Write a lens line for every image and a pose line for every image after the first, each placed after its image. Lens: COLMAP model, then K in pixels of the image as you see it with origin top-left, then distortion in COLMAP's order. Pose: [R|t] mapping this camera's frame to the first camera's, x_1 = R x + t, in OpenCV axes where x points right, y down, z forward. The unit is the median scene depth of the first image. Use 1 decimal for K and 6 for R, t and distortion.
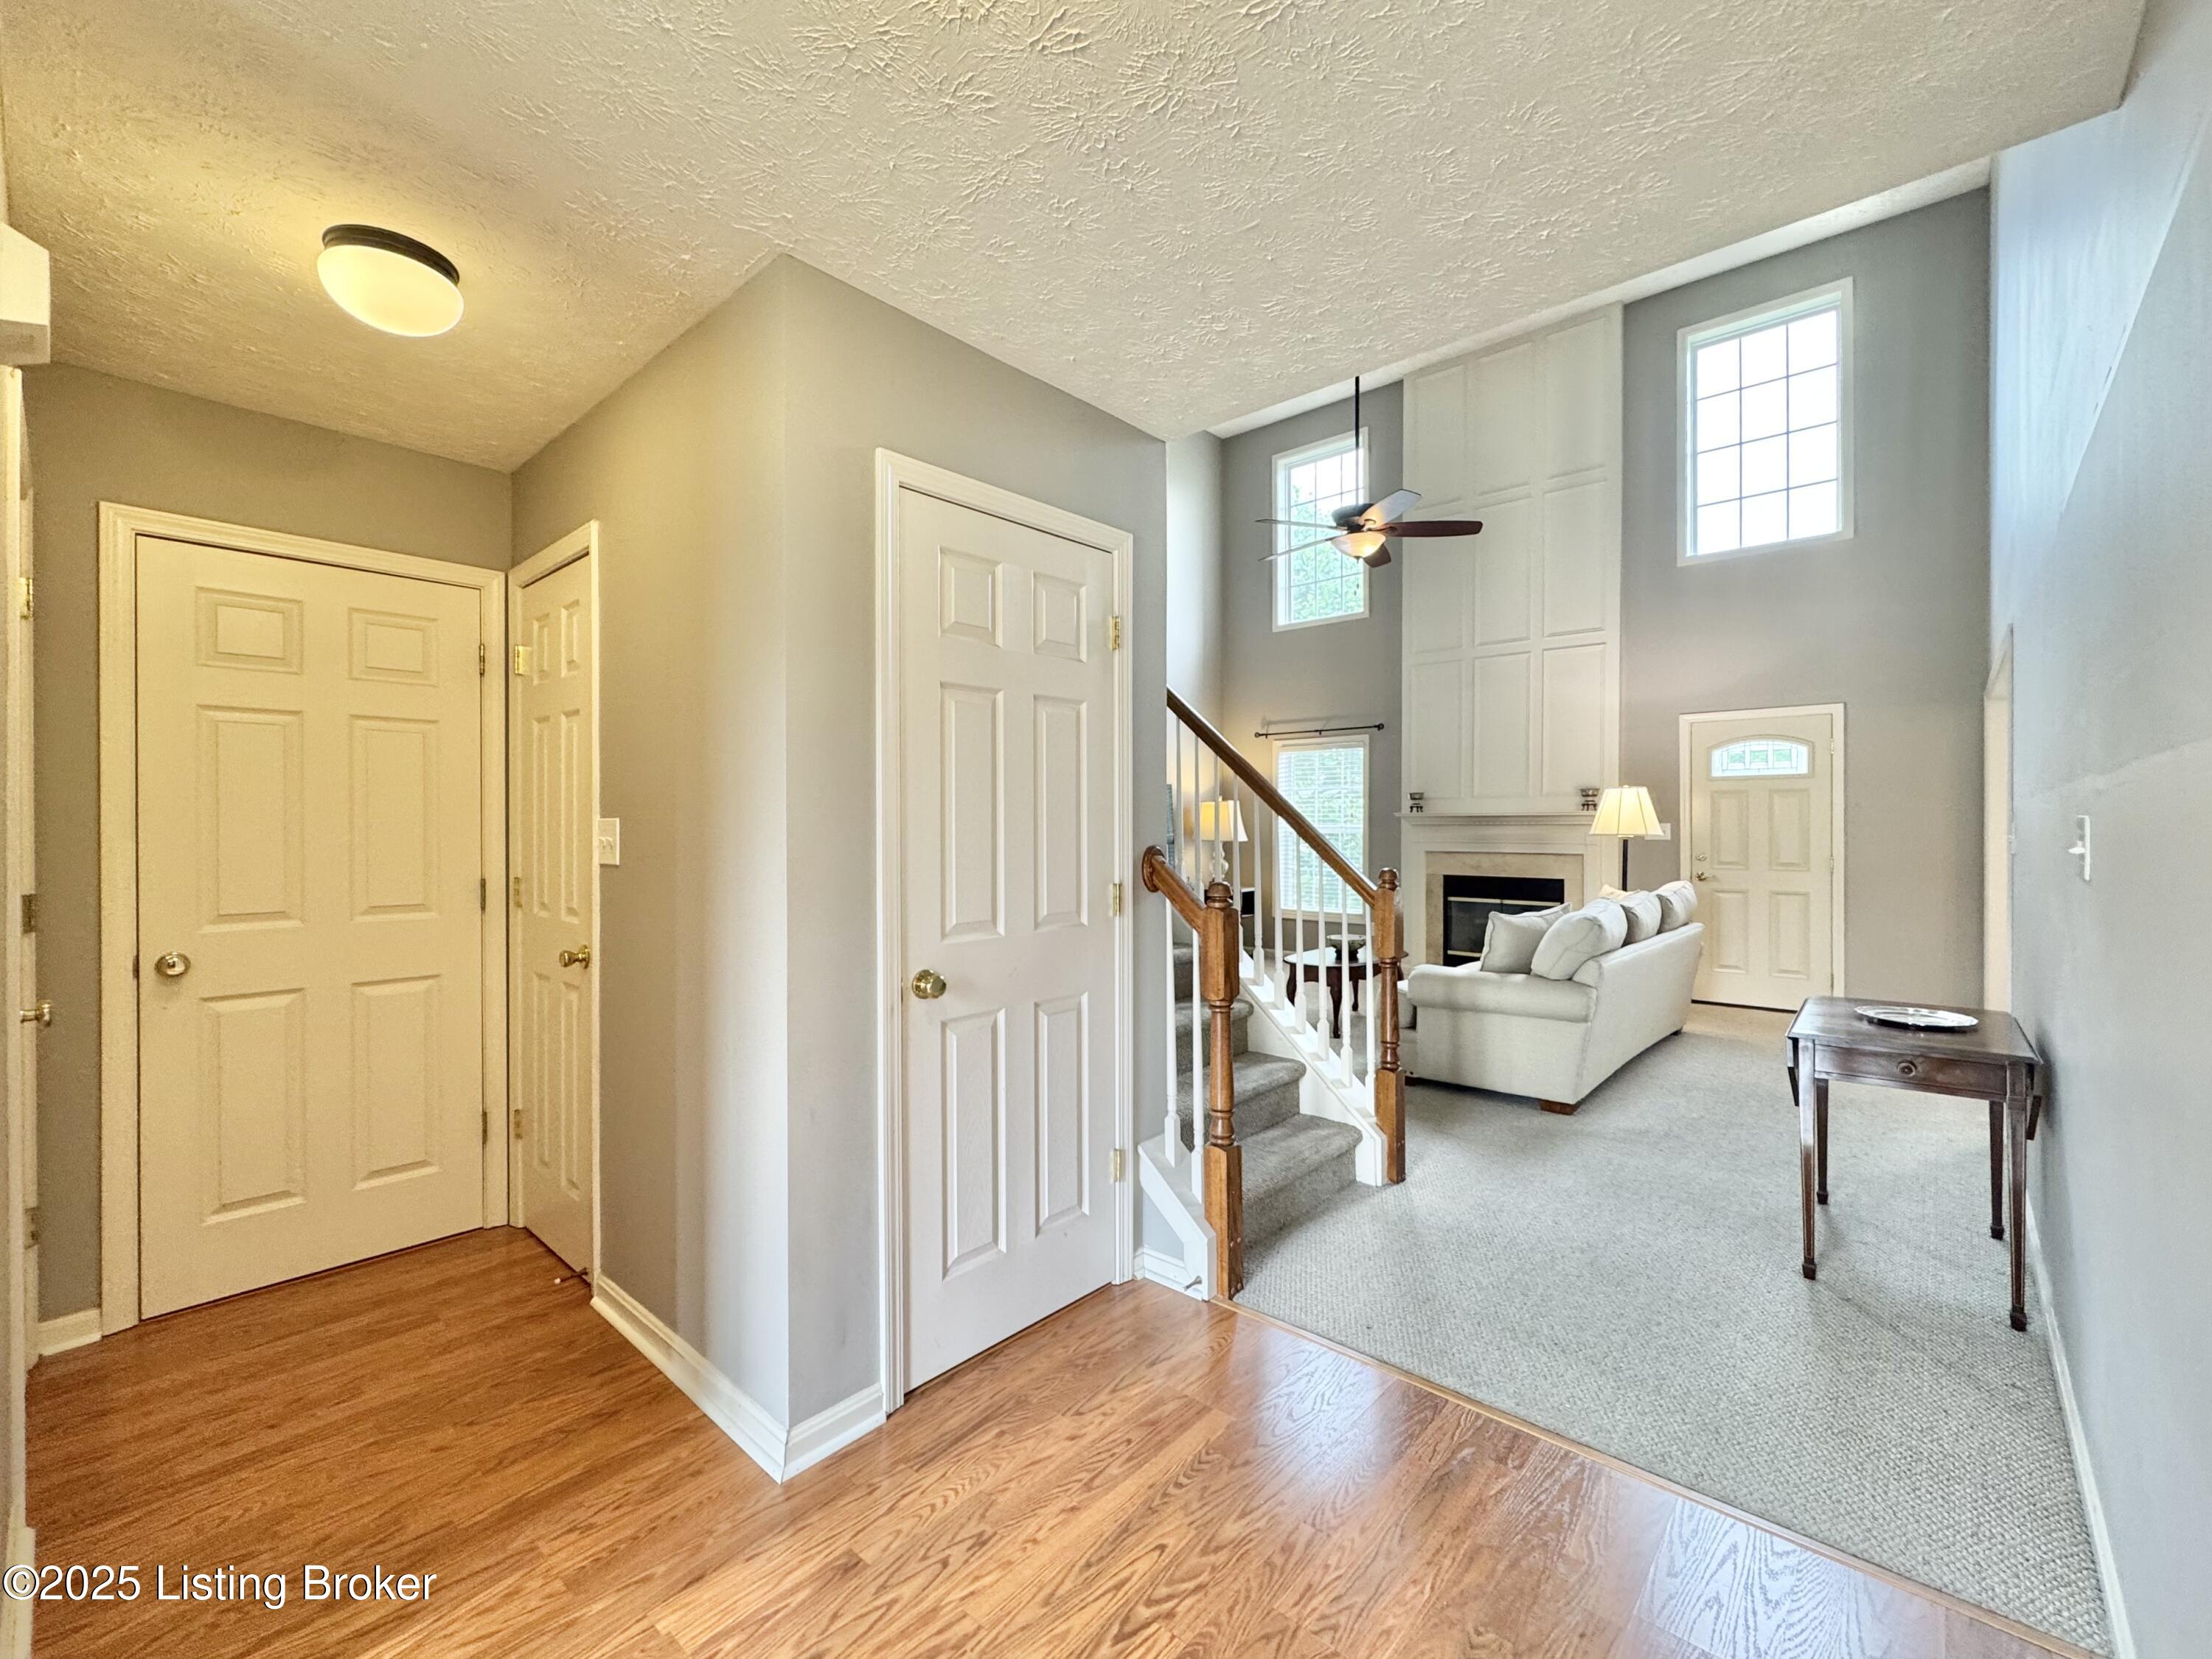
lens RADIAL K [[944.4, 0, 1100.4], [0, 944.4, 827.1], [0, 0, 1]] dist [-0.000606, -0.000179]
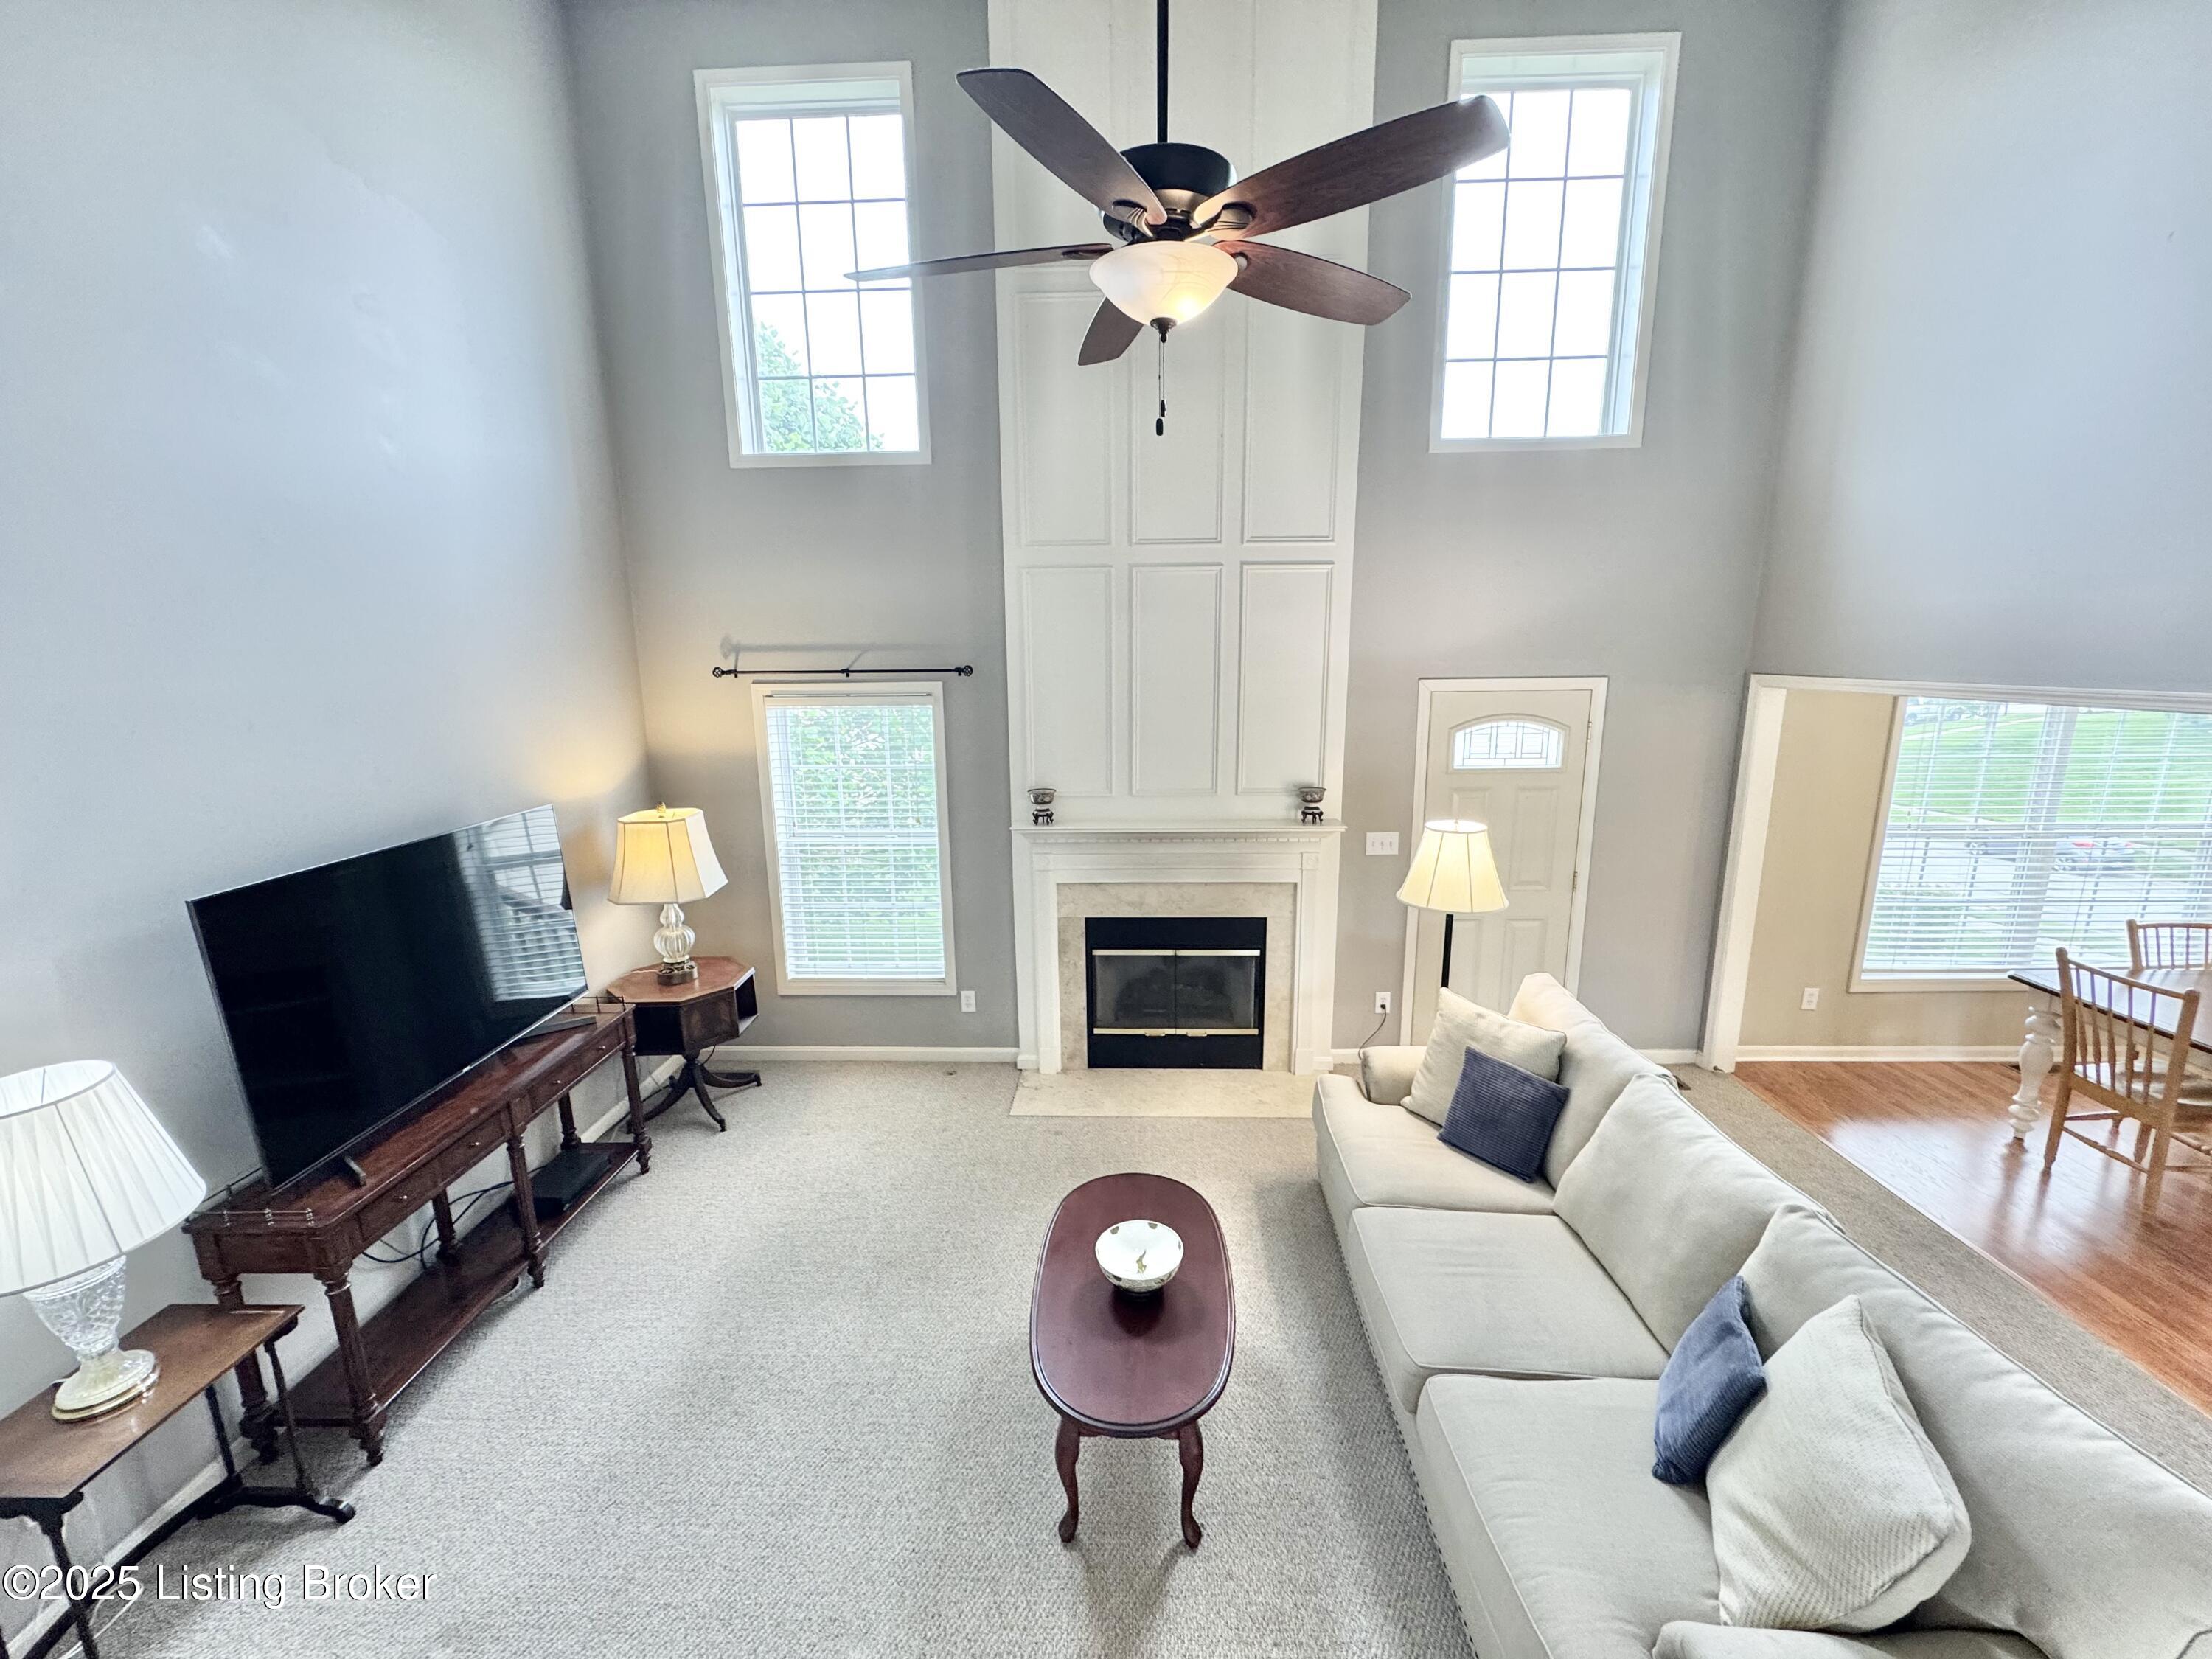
lens RADIAL K [[878.2, 0, 1109.1], [0, 878.2, 827.7], [0, 0, 1]] dist [-0.001810, -0.000379]
pose [[0.760926, -0.135826, 0.634462, 0.015015], [0.013680, 0.980985, 0.193603, -0.141756], [-0.648694, -0.138638, 0.748315, 0.656920]]
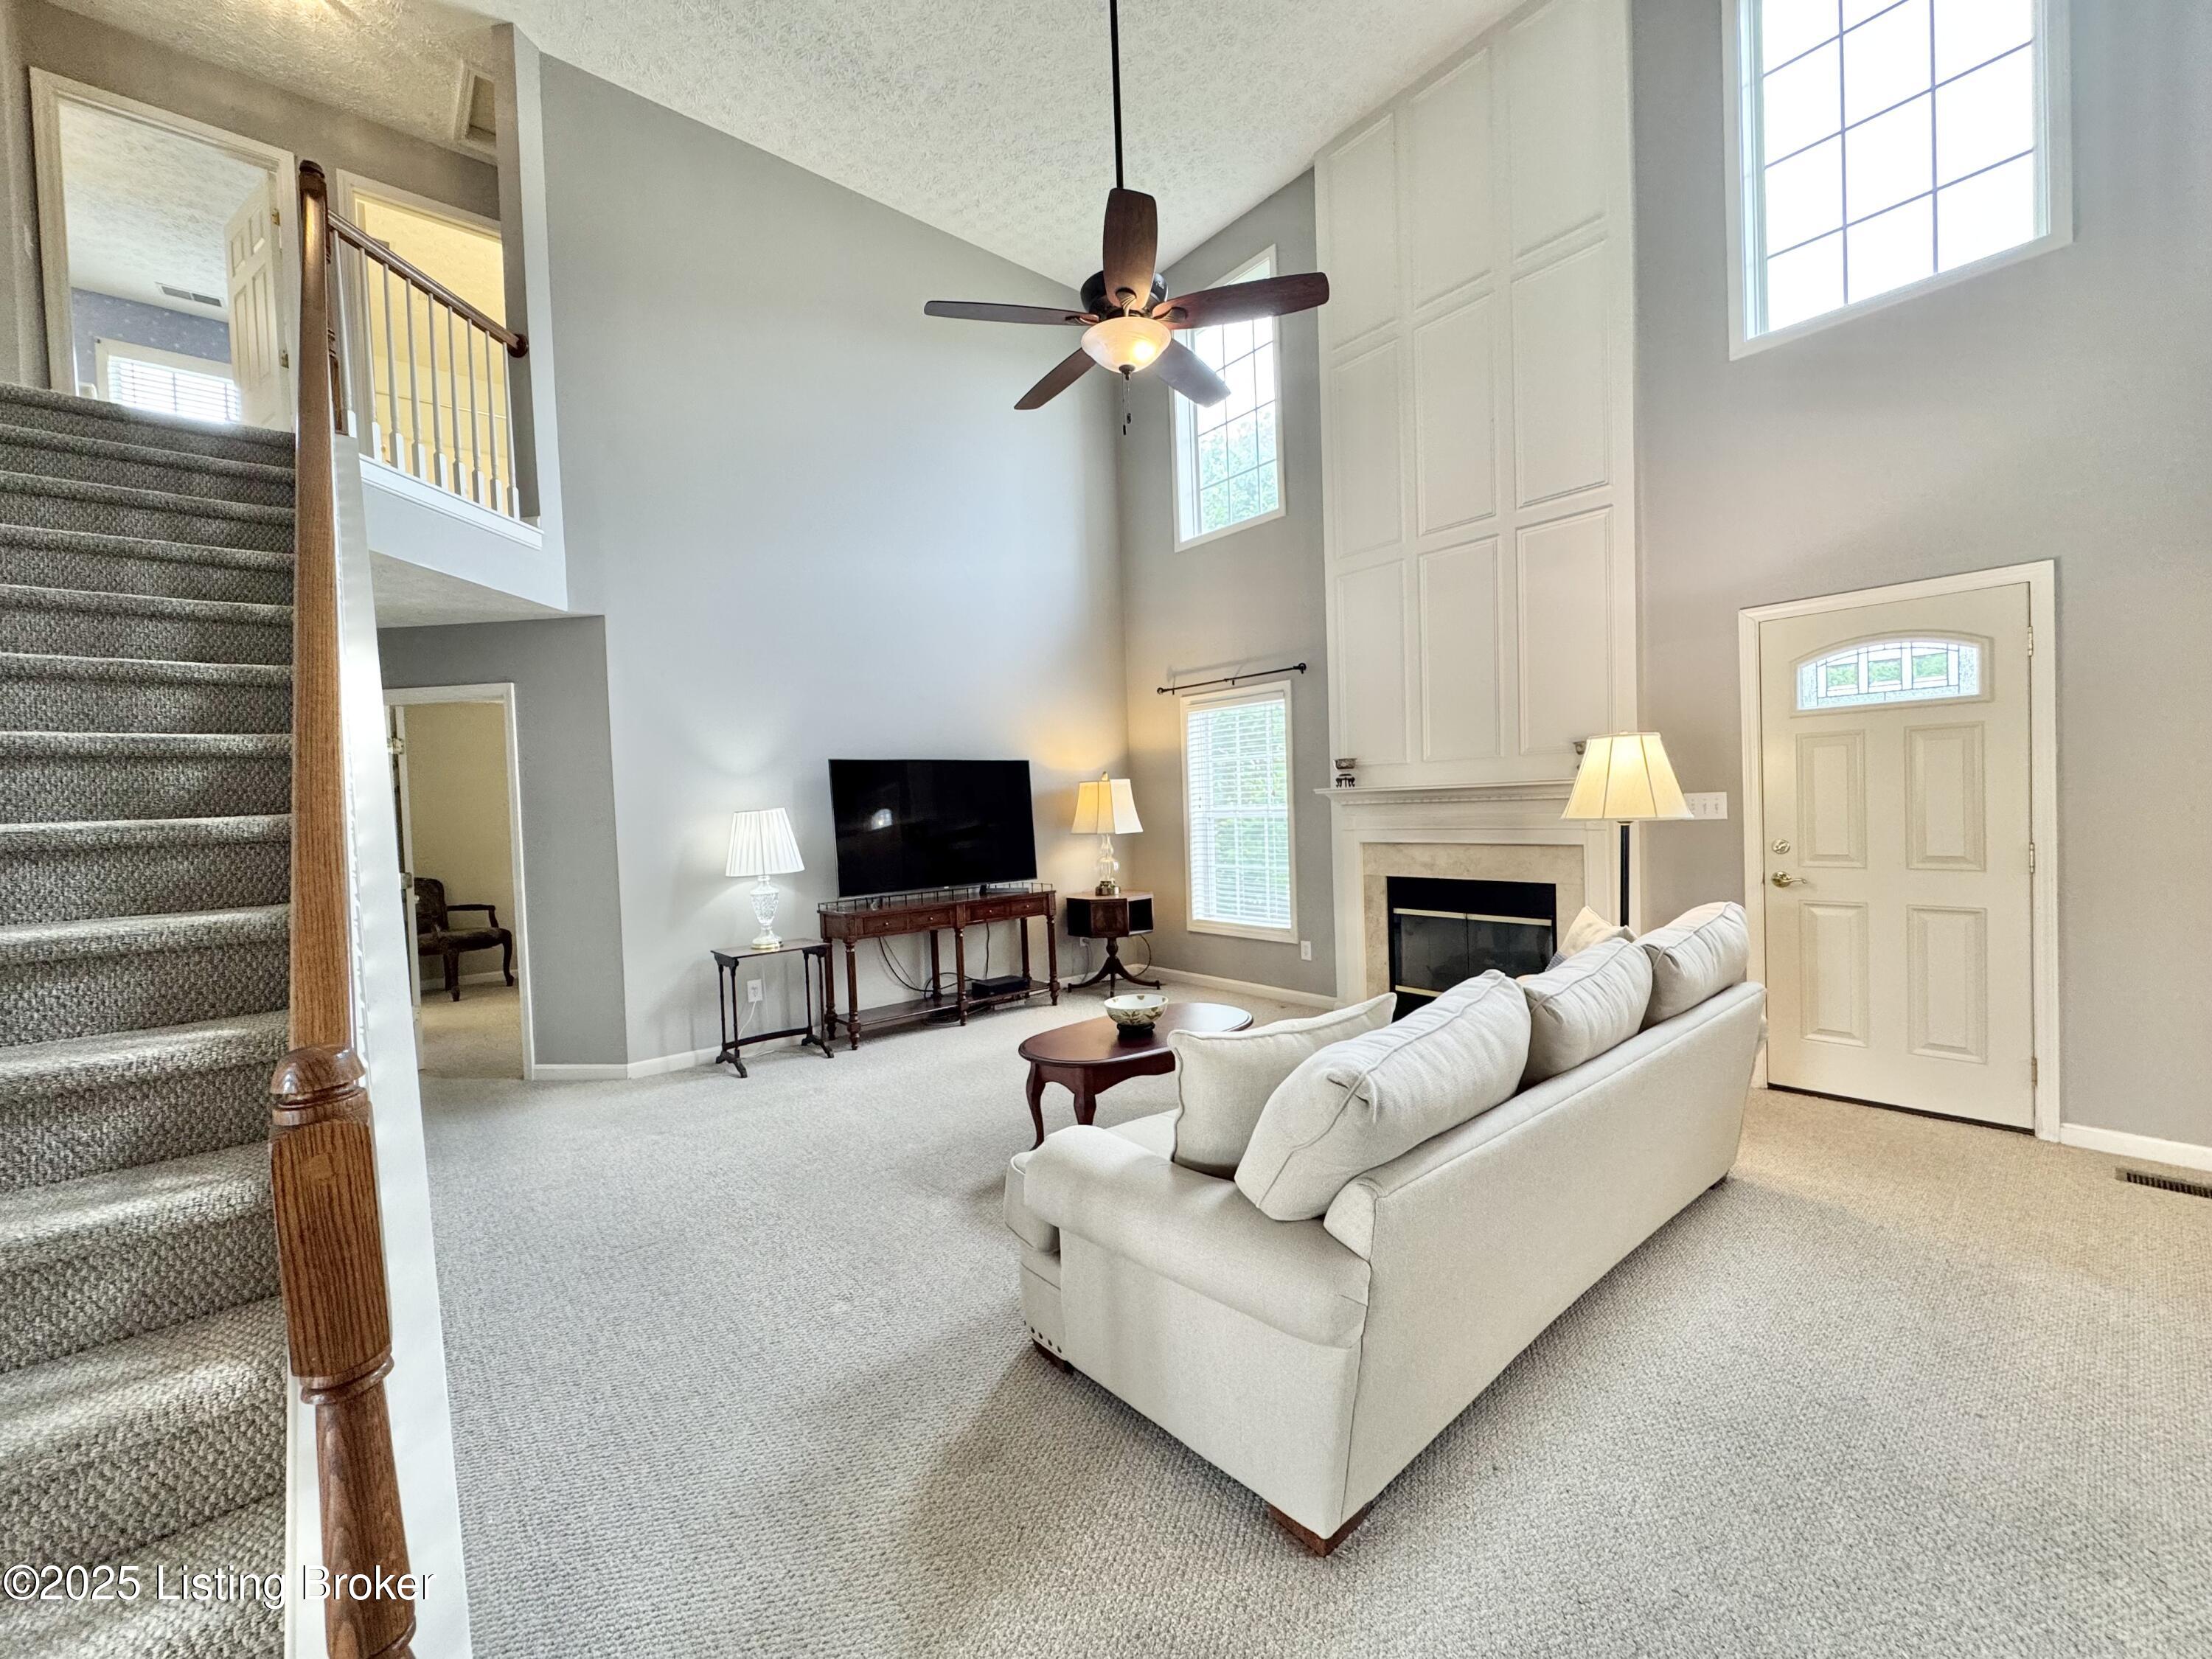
lens RADIAL K [[886.3, 0, 1106.0], [0, 886.3, 829.5], [0, 0, 1]] dist [-0.000761, -0.000122]
pose [[0.990915, -0.030772, -0.130919, 0.288464], [0.034326, 0.999099, 0.024977, -0.007939], [0.130033, -0.029244, 0.991078, 0.391519]]
